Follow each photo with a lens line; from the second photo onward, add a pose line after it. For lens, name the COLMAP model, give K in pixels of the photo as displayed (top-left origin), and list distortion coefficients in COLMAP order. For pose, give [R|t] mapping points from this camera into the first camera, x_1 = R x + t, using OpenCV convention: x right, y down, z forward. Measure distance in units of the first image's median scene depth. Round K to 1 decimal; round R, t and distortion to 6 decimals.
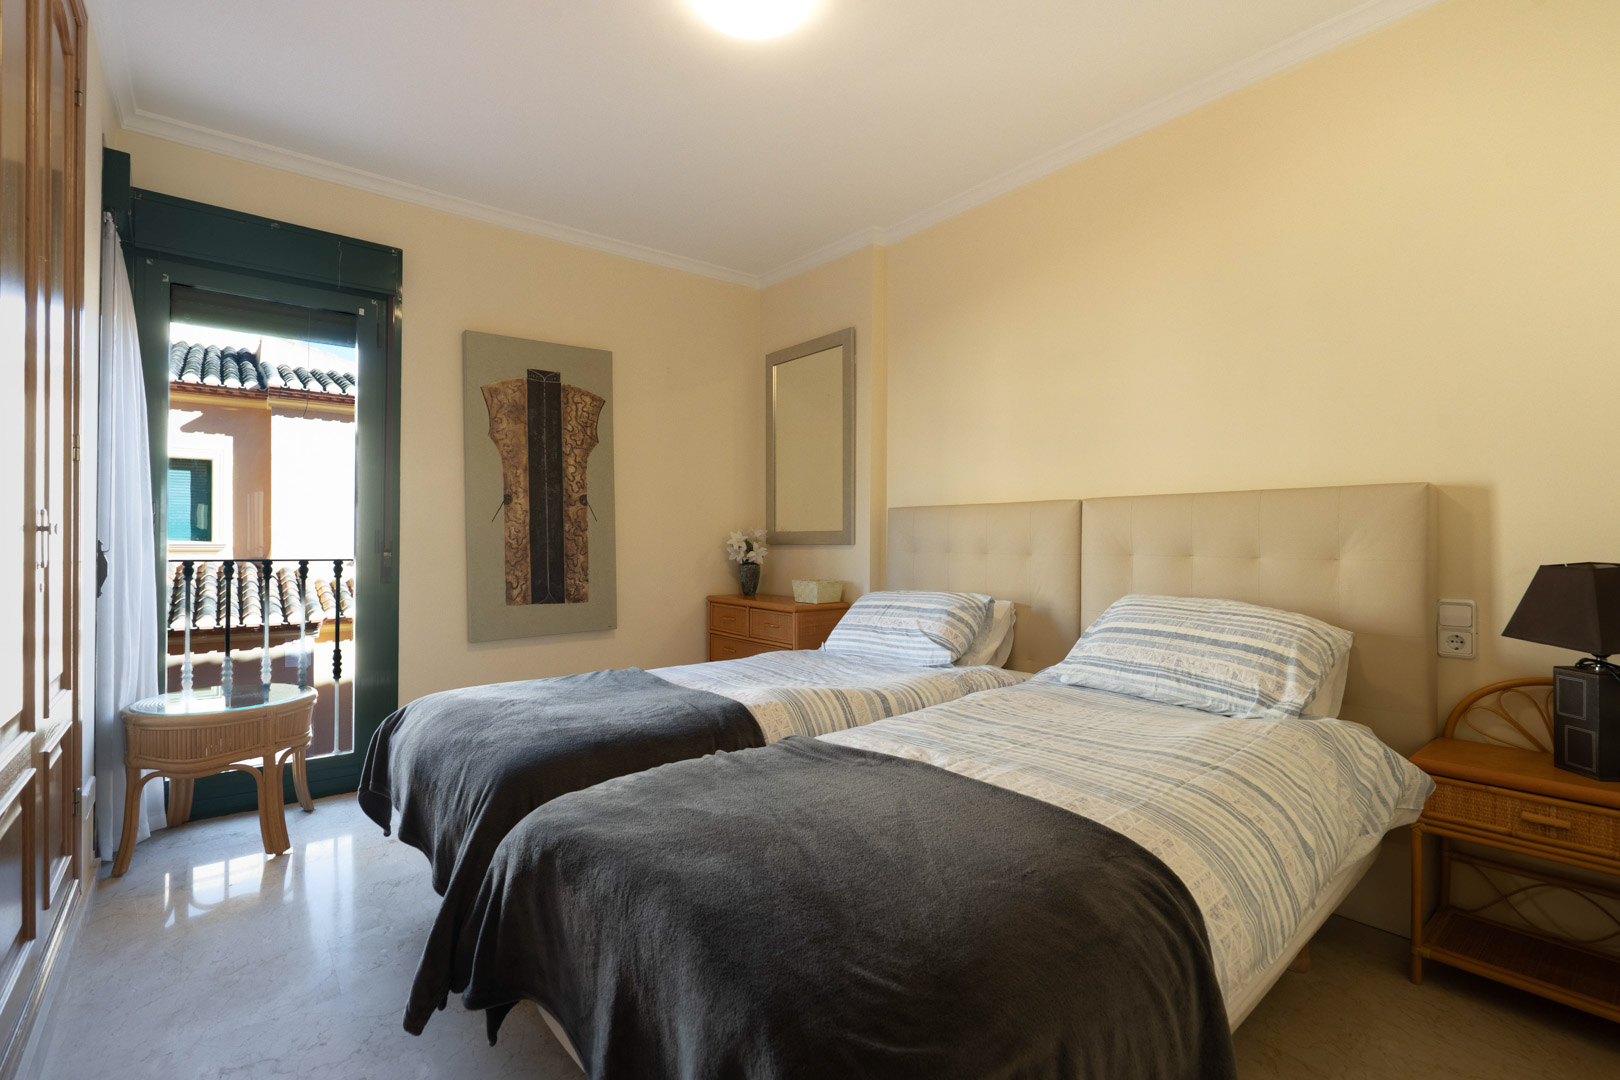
lens RADIAL K [[743.7, 0, 812.2], [0, 743.7, 536.5], [0, 0, 1]] dist [0.002825, 0.000486]
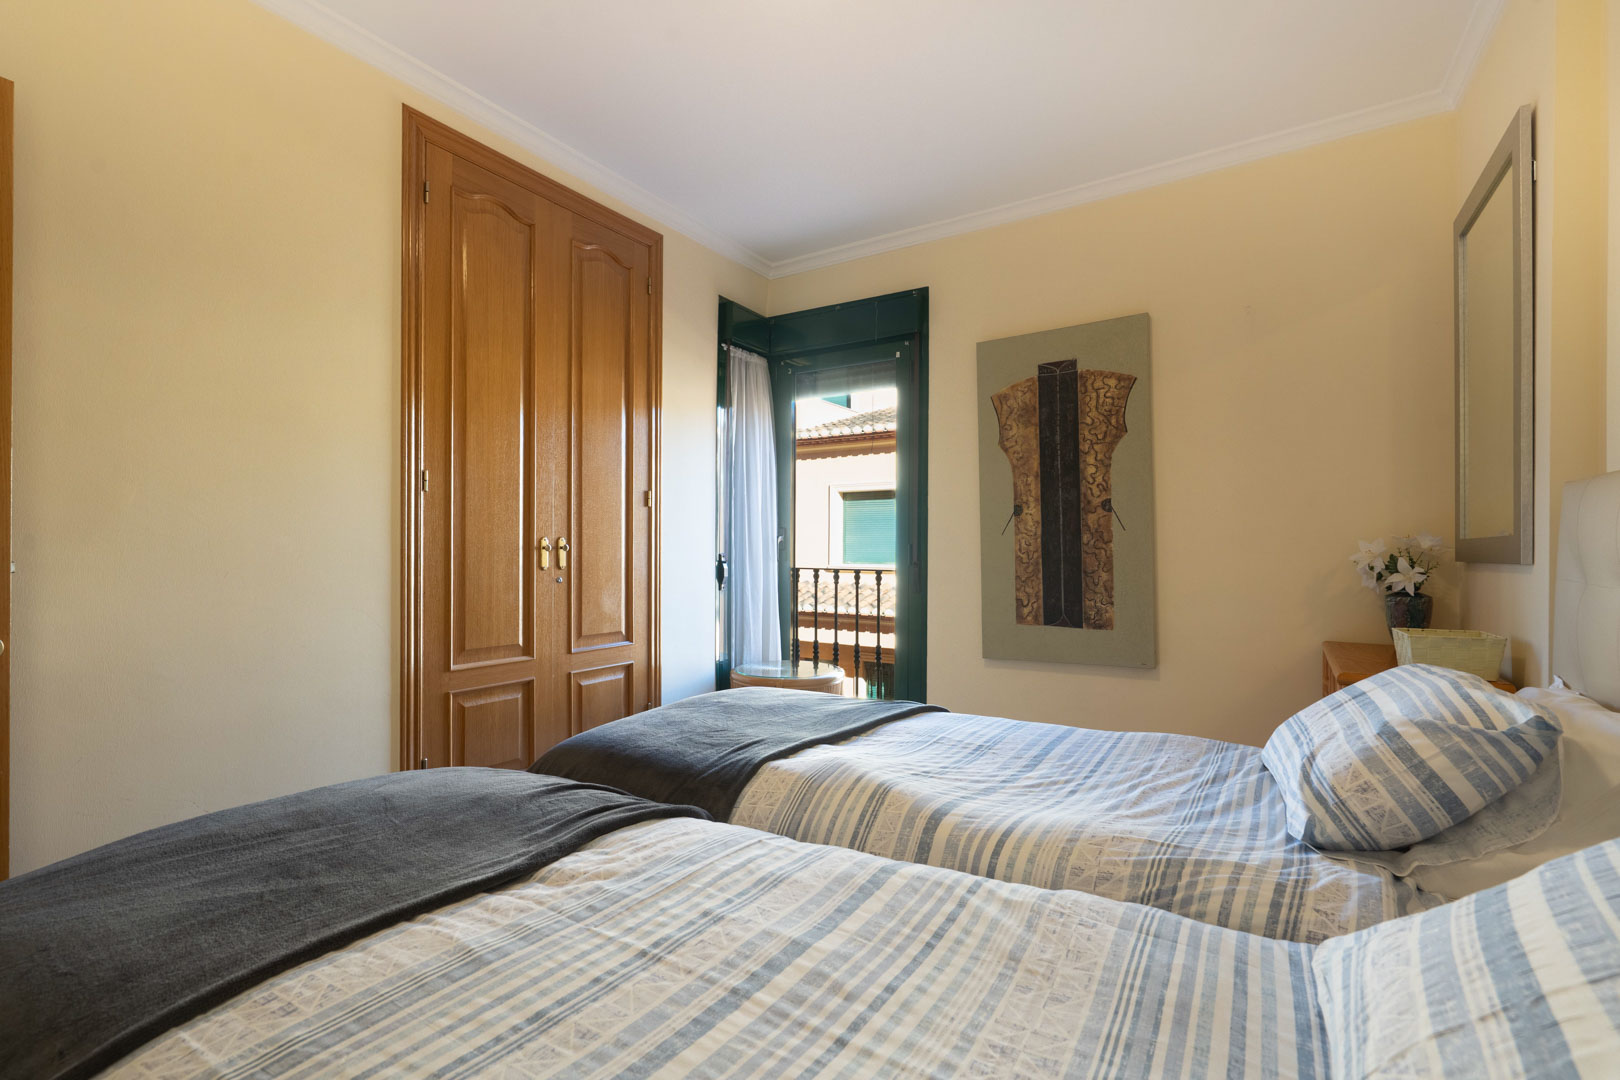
lens RADIAL K [[743.7, 0, 812.4], [0, 743.7, 551.5], [0, 0, 1]] dist [0.002825, 0.000486]
pose [[0.301574, -0.000478, -0.953443, 0.401256], [0.005517, 0.999984, 0.001244, -0.000755], [0.953427, -0.005636, 0.301572, 0.469448]]
